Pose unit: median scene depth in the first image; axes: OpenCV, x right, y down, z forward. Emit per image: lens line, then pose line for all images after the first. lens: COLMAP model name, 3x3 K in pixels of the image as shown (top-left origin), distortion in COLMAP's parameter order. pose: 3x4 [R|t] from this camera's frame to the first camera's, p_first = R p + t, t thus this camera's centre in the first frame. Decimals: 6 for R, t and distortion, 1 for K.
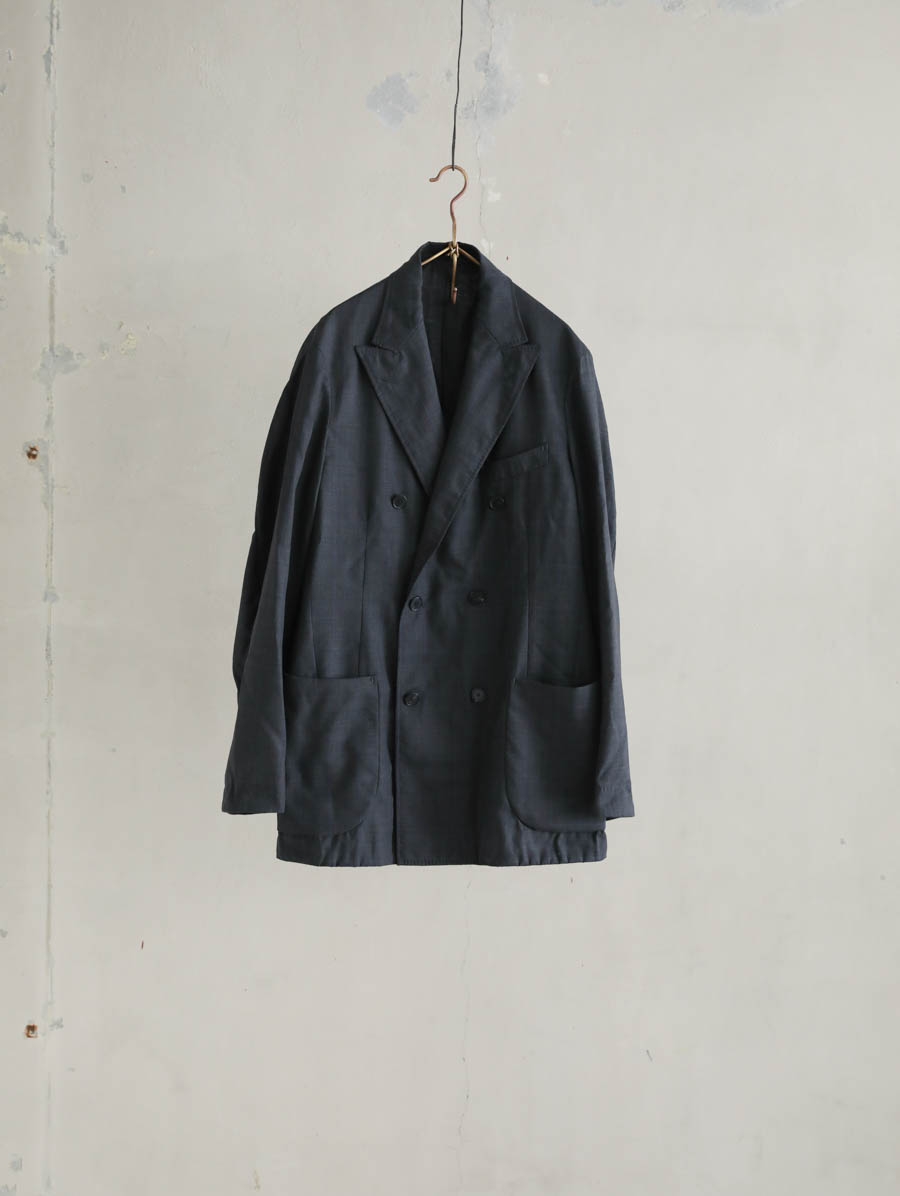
lens RADIAL K [[1693.1, 0, 450.0], [0, 1693.1, 598.0], [0, 0, 1]] dist [-0.002697, 0.028467]
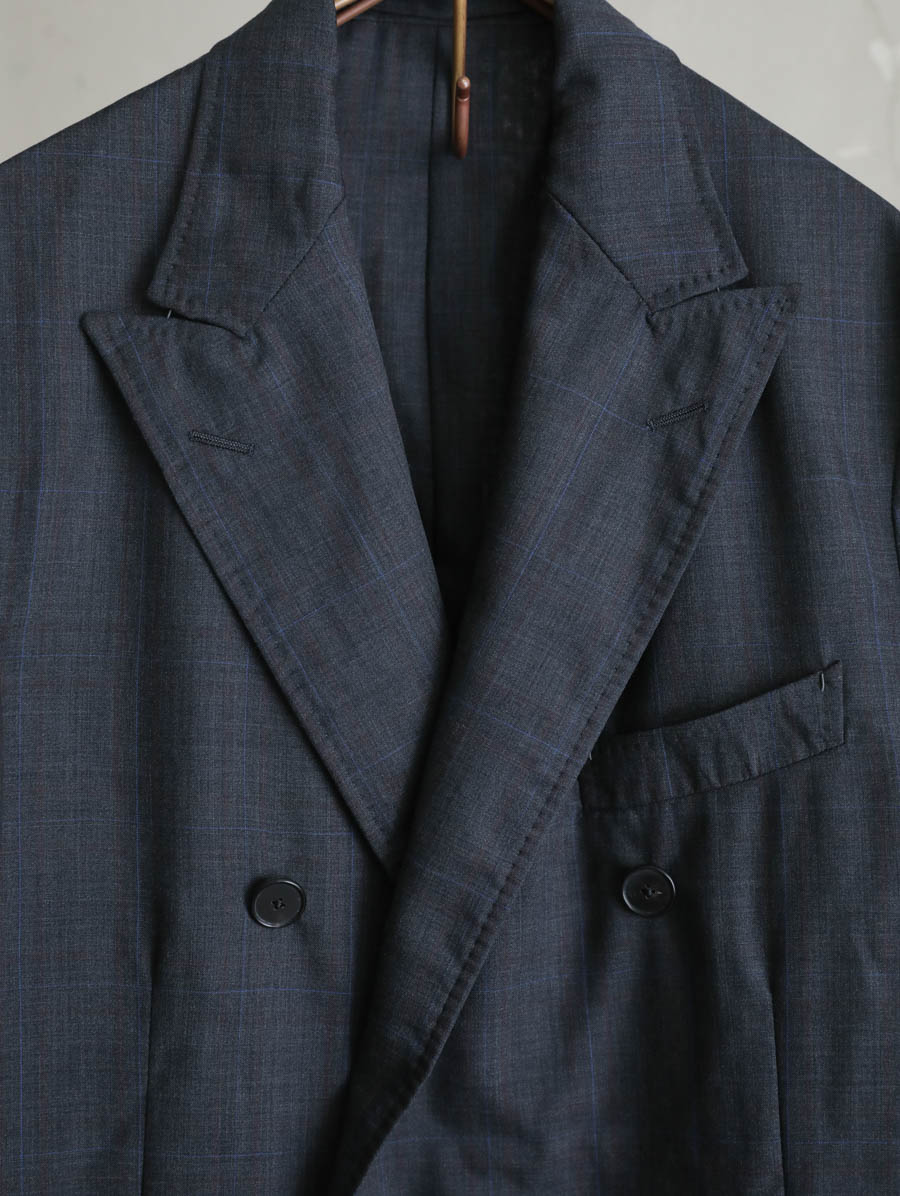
lens RADIAL K [[1729.8, 0, 450.0], [0, 1729.8, 598.0], [0, 0, 1]] dist [0.001654, 0.092911]
pose [[0.999025, -0.032131, -0.030269, 0.006401], [0.029774, 0.996714, -0.075332, -0.082926], [0.032590, 0.074358, 0.996699, 0.733476]]
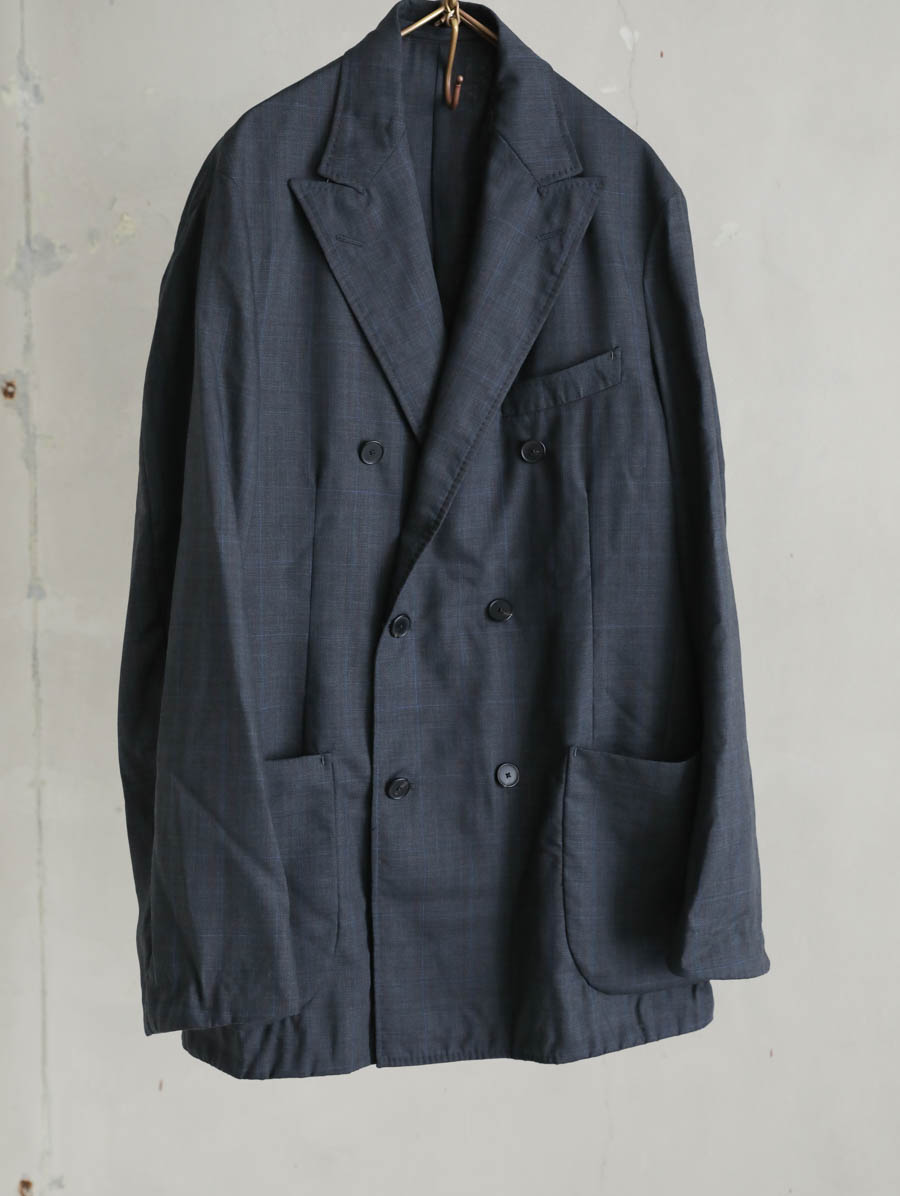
lens RADIAL K [[1693.1, 0, 450.0], [0, 1693.1, 598.0], [0, 0, 1]] dist [-0.002697, 0.028467]
pose [[0.990274, -0.034816, 0.134703, -0.082911], [0.030879, 0.999036, 0.031207, -0.024392], [-0.135660, -0.026744, 0.990394, 0.423042]]
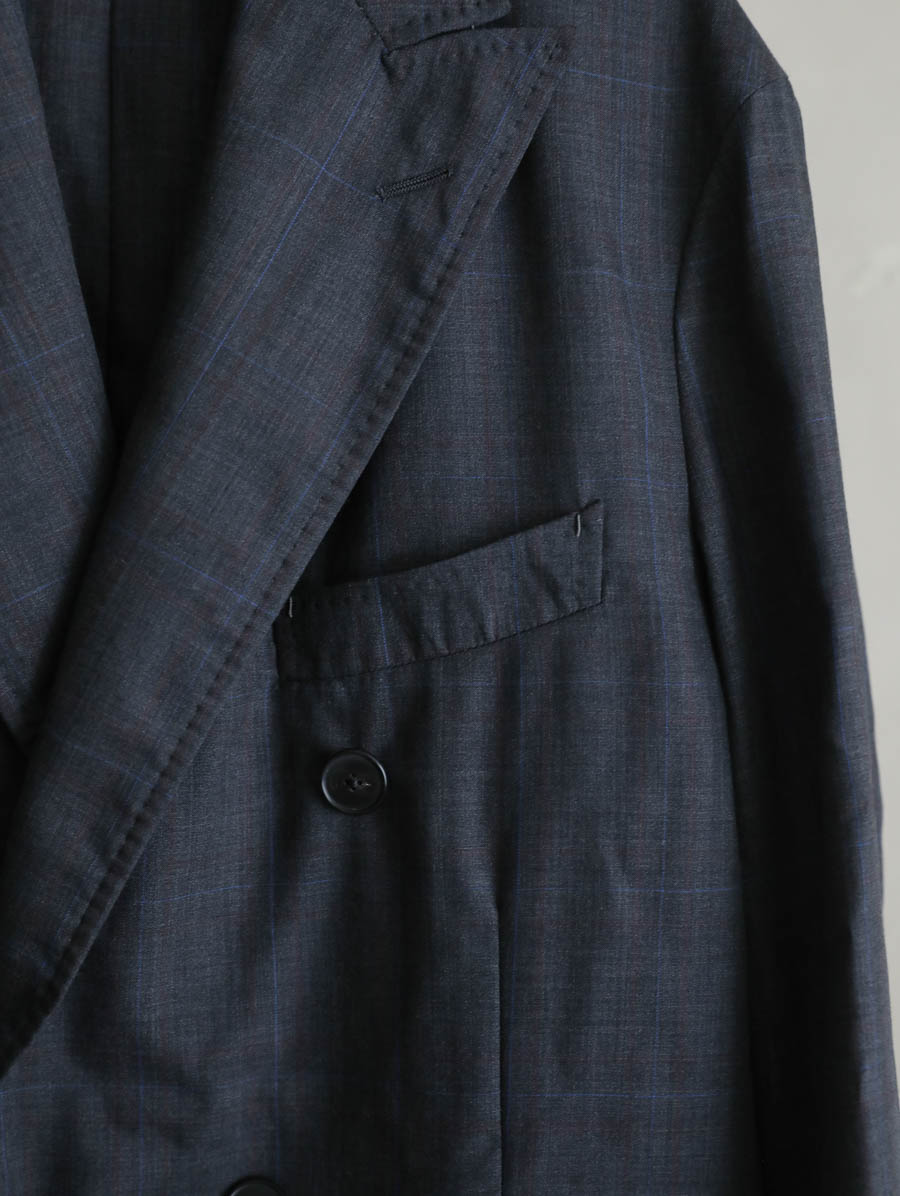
lens RADIAL K [[1693.1, 0, 450.0], [0, 1693.1, 598.0], [0, 0, 1]] dist [-0.002697, 0.028467]
pose [[0.996773, 0.011775, 0.079410, 0.022758], [-0.007483, 0.998506, -0.054131, -0.068204], [-0.079928, 0.053362, 0.995371, 0.794903]]
